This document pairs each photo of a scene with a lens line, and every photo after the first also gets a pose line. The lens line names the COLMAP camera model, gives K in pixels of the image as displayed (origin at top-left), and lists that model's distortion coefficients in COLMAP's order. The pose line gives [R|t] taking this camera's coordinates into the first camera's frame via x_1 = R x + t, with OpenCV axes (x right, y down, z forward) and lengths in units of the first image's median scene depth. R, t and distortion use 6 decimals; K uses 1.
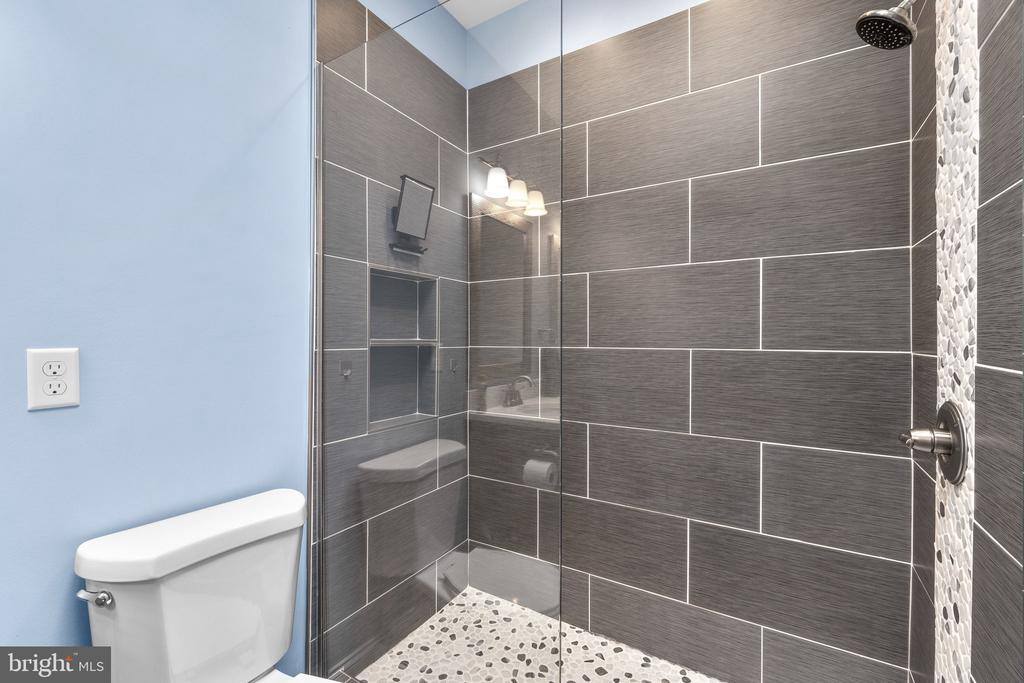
lens RADIAL K [[440.3, 0, 508.1], [0, 440.3, 338.9], [0, 0, 1]] dist [-0.004380, -0.000335]
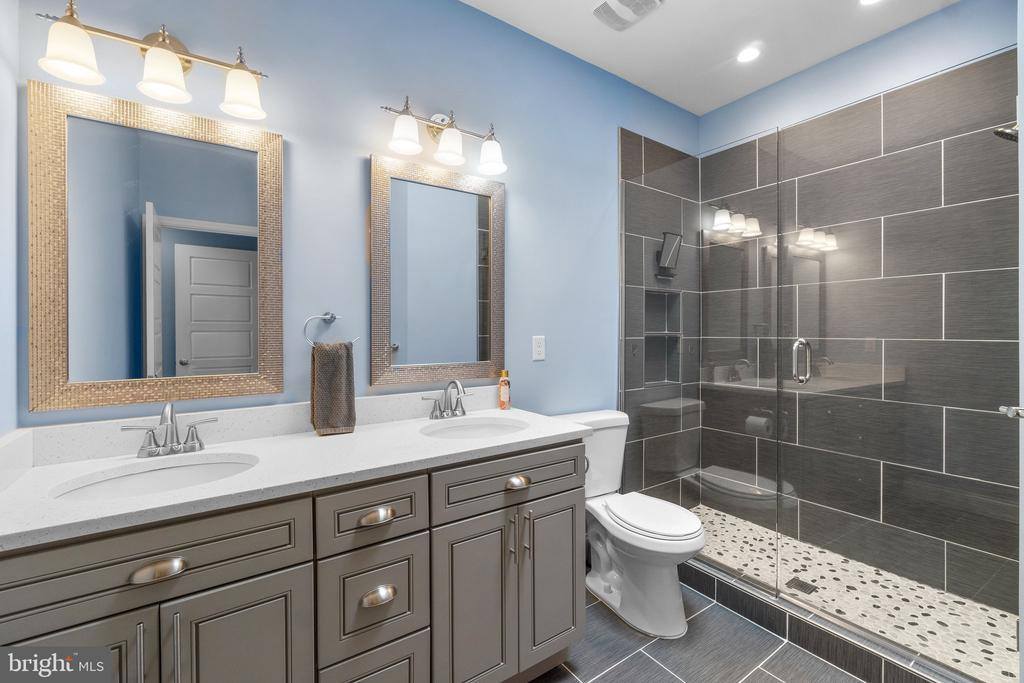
lens RADIAL K [[441.6, 0, 511.6], [0, 441.6, 331.7], [0, 0, 1]] dist [-0.002954, 0.000276]
pose [[0.916931, -0.000293, -0.399046, -0.090362], [0.000598, 1.000000, 0.000640, -0.002033], [0.399046, -0.000826, 0.916931, -0.629763]]
